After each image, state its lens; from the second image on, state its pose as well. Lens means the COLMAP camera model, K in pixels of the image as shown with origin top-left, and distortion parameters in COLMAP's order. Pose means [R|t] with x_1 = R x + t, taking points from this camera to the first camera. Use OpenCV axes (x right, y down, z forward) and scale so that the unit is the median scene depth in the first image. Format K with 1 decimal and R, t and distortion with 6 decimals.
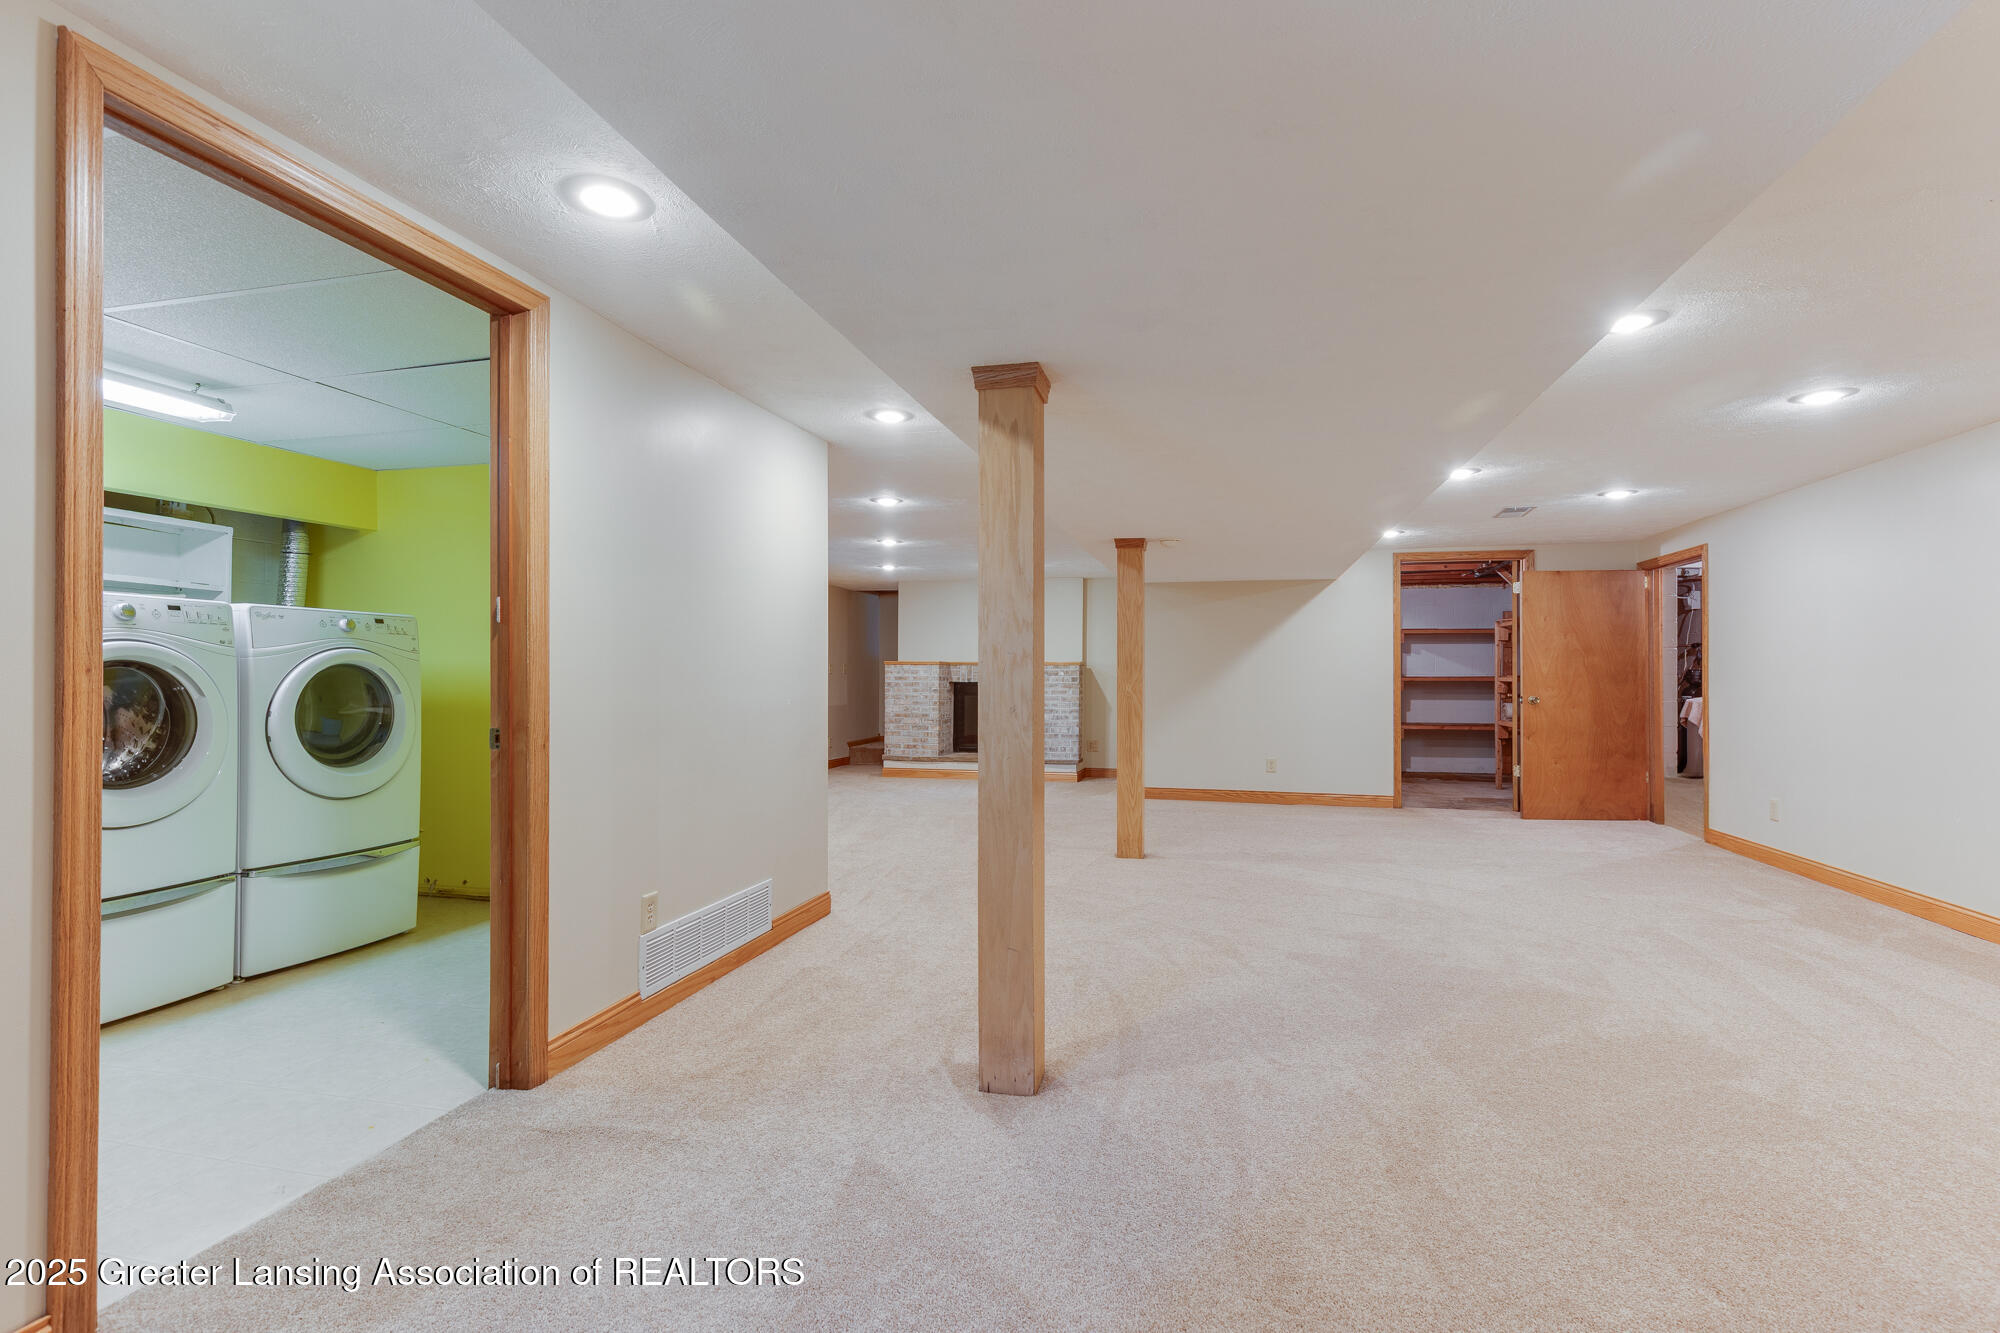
lens RADIAL K [[903.5, 0, 997.1], [0, 903.5, 666.8], [0, 0, 1]] dist [0.007107, -0.000142]
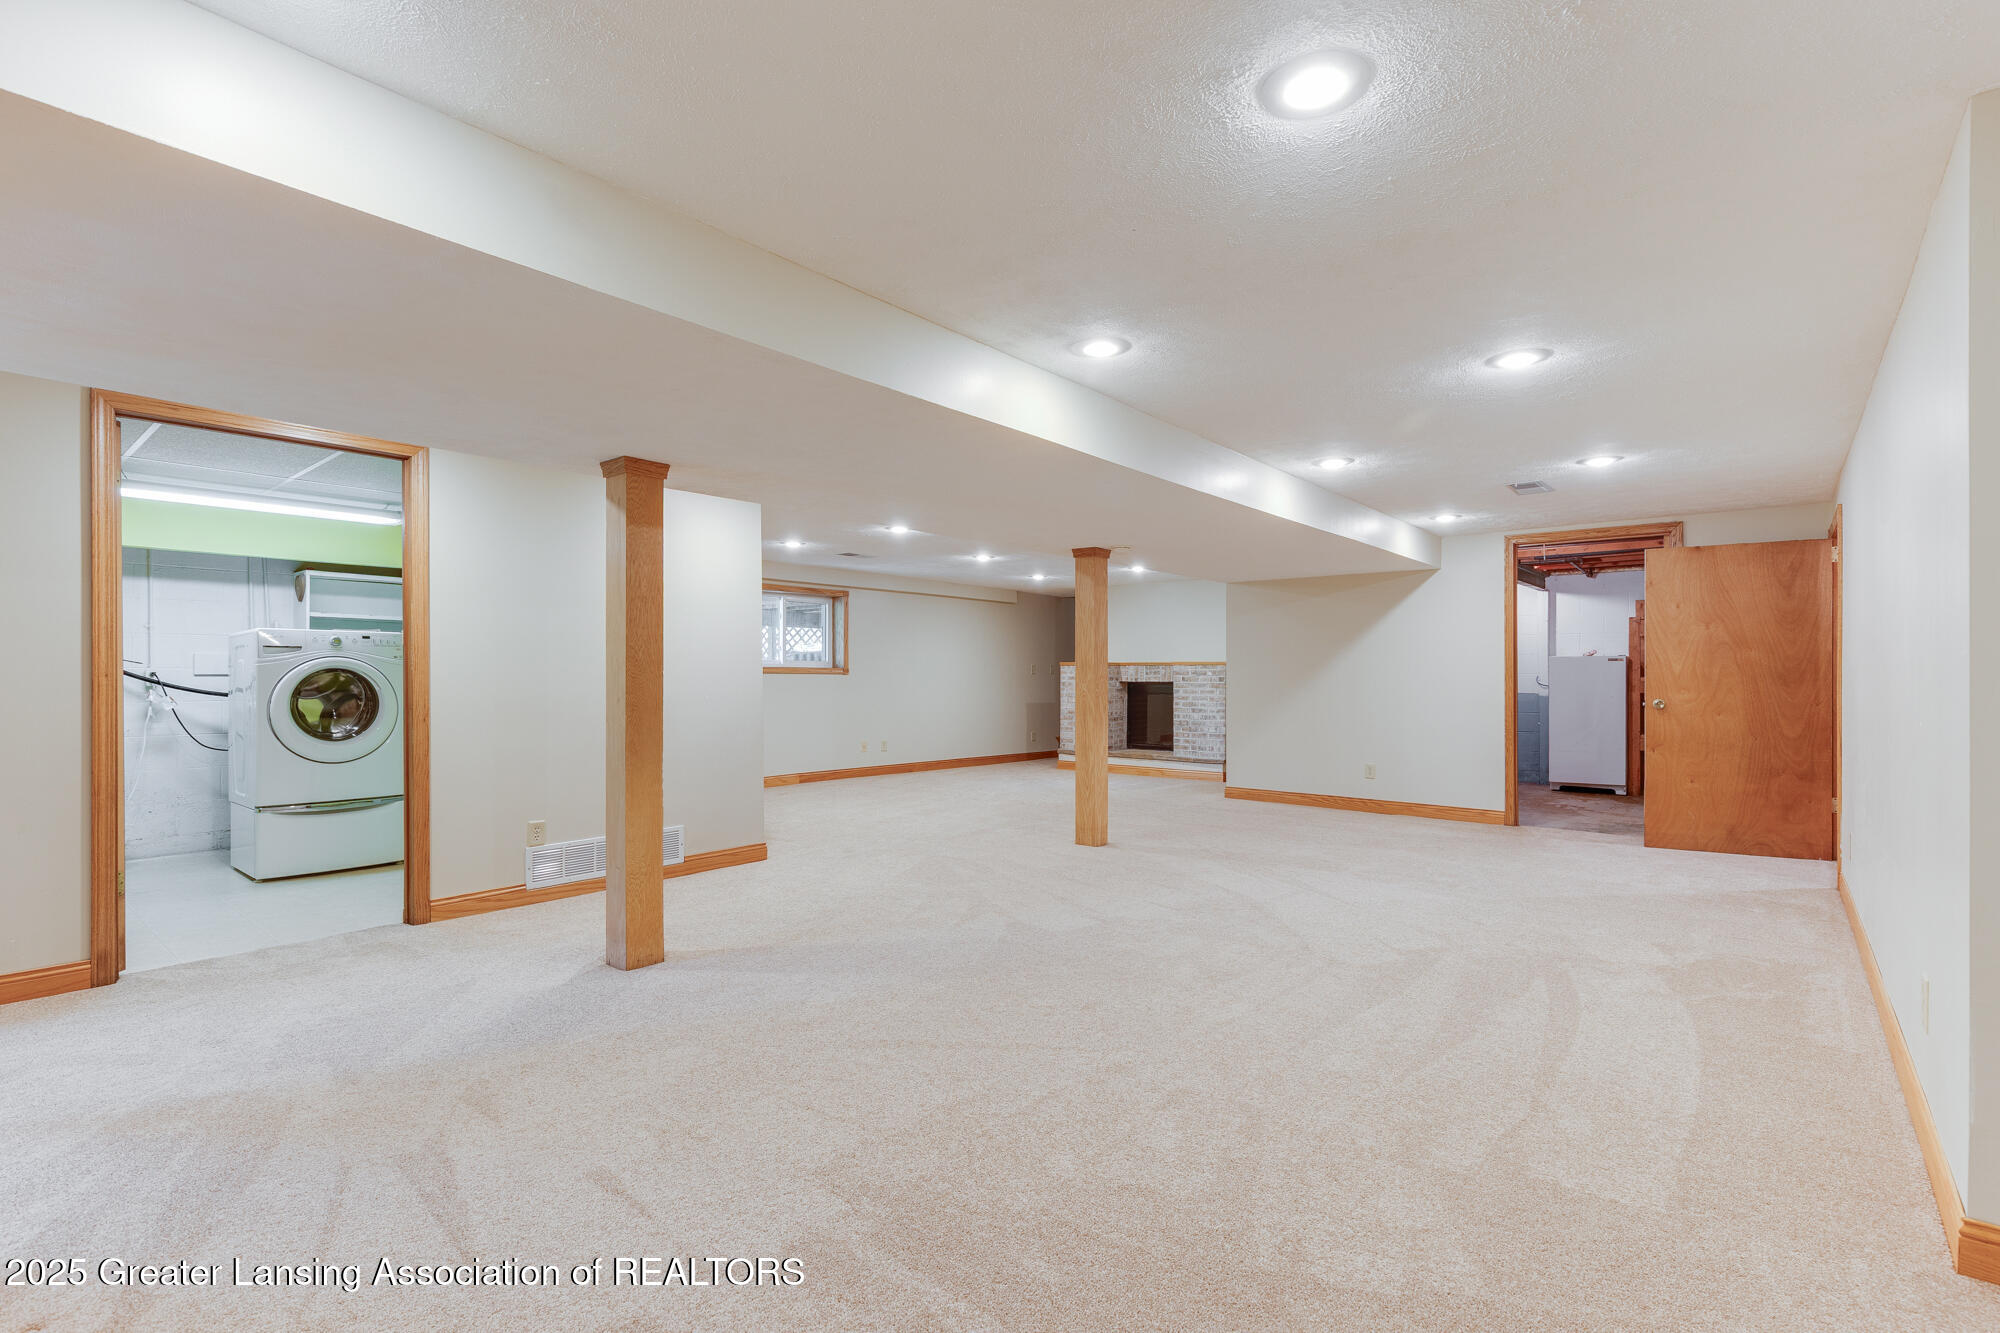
lens RADIAL K [[903.5, 0, 1004.9], [0, 903.5, 674.2], [0, 0, 1]] dist [0.007107, -0.000142]
pose [[0.901166, -0.001961, -0.433469, 0.411579], [0.005727, 0.999956, 0.007381, -0.000434], [0.433436, -0.009134, 0.901138, -0.008667]]
